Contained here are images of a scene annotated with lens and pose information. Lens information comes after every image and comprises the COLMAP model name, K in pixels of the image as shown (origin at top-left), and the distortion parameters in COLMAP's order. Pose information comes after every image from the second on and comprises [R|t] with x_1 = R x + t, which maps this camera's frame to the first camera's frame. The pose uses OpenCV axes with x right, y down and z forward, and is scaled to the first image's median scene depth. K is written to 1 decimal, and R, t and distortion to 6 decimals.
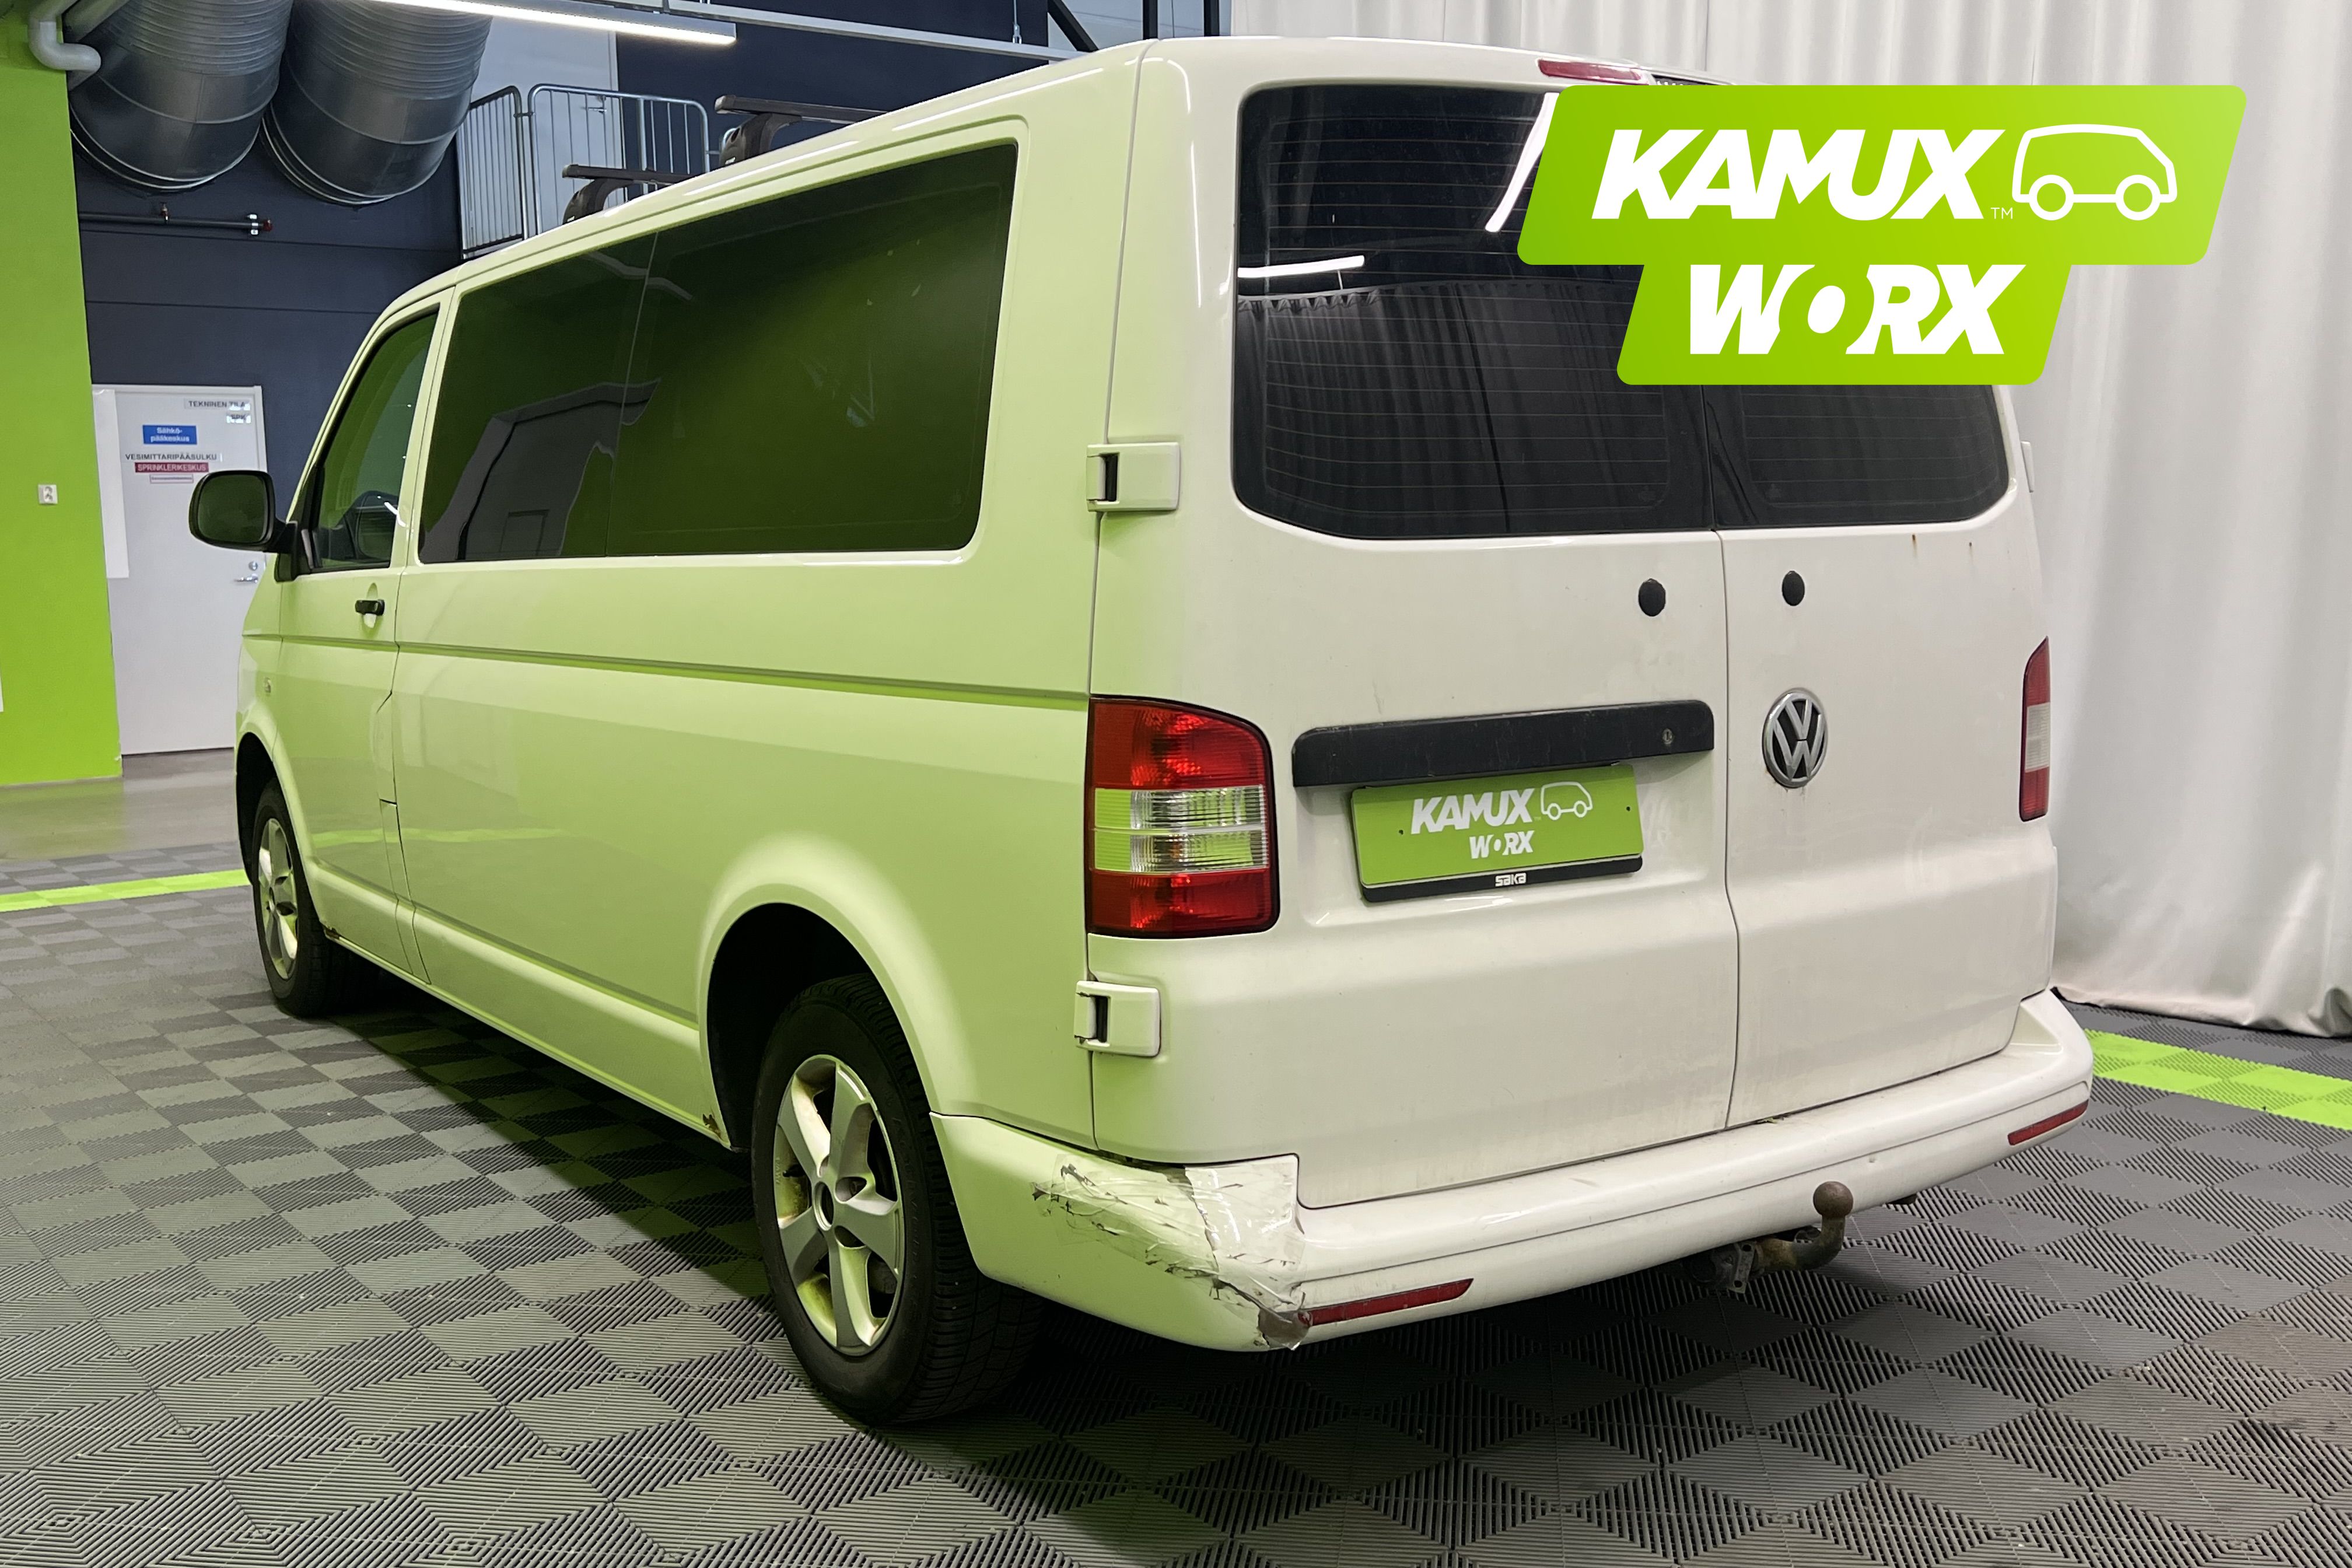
lens RADIAL K [[2081.2, 0, 1190.2], [0, 2081.2, 782.7], [0, 0, 1]] dist [0.049345, -0.030198]
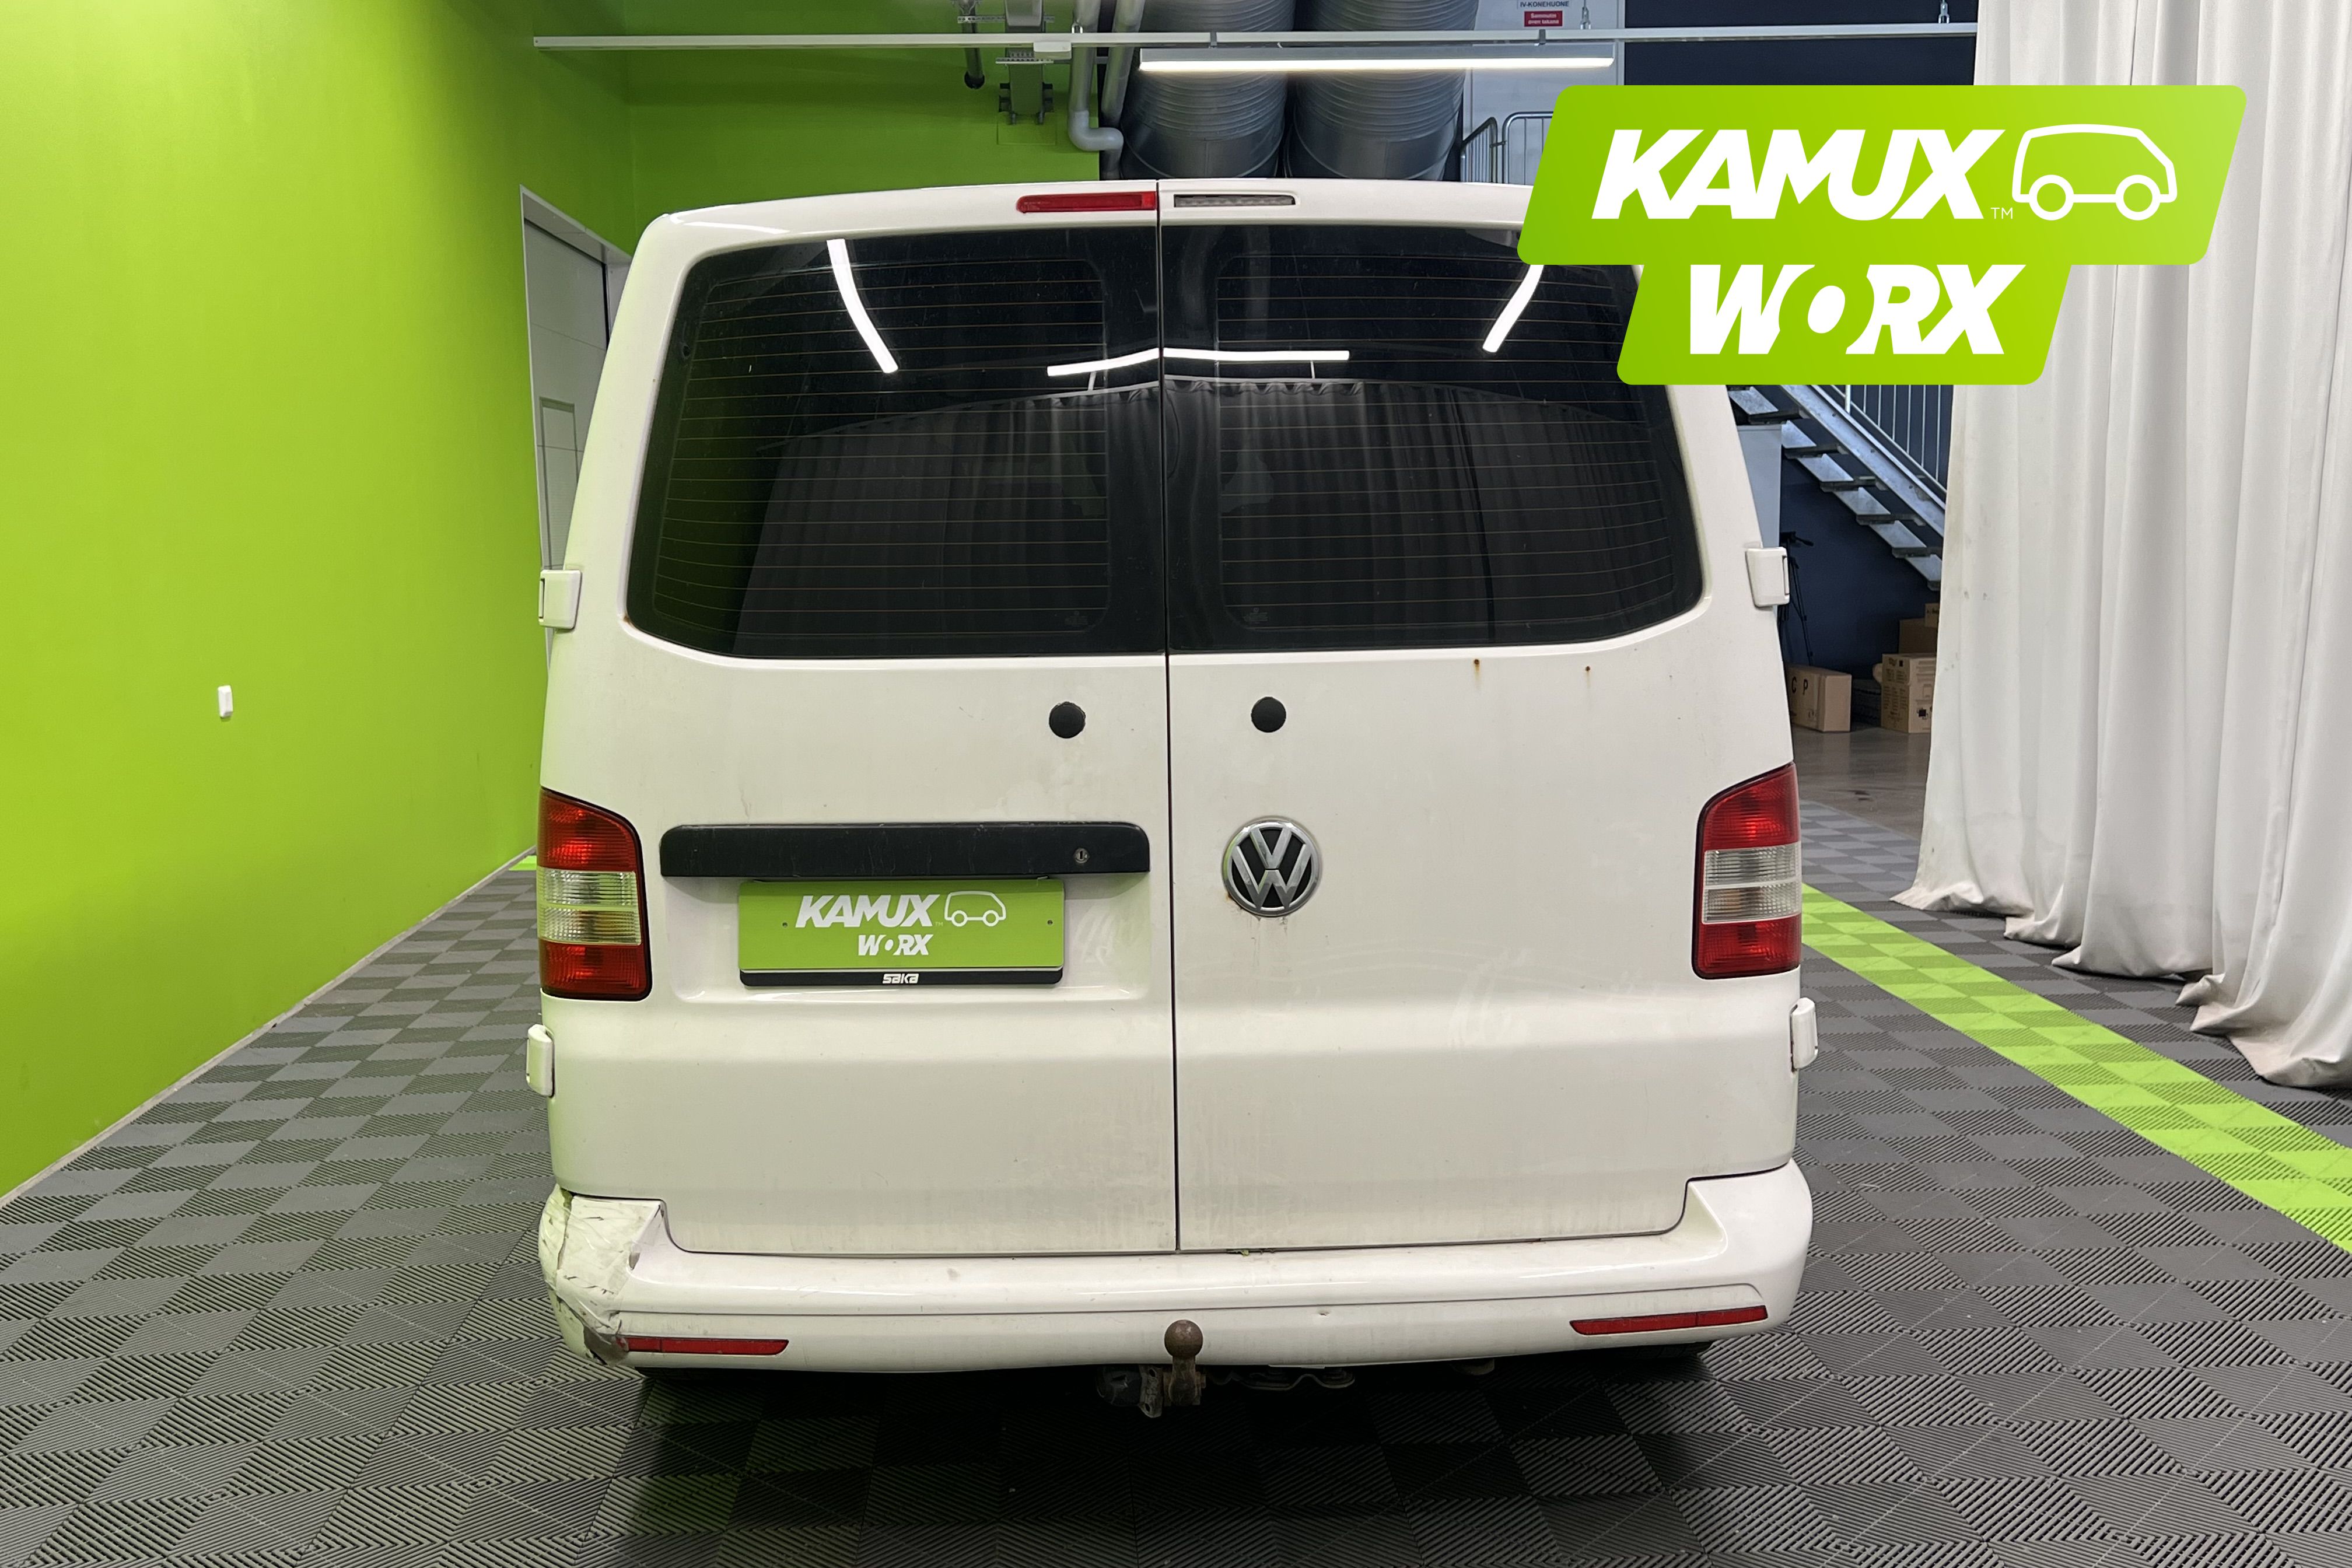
lens RADIAL K [[2081.2, 0, 1190.2], [0, 2081.2, 782.7], [0, 0, 1]] dist [0.049345, -0.030198]
pose [[0.865531, 0.065778, -0.496517, 0.800999], [-0.064957, 0.997708, 0.018942, -0.082934], [0.496625, 0.015858, 0.867820, 0.145376]]
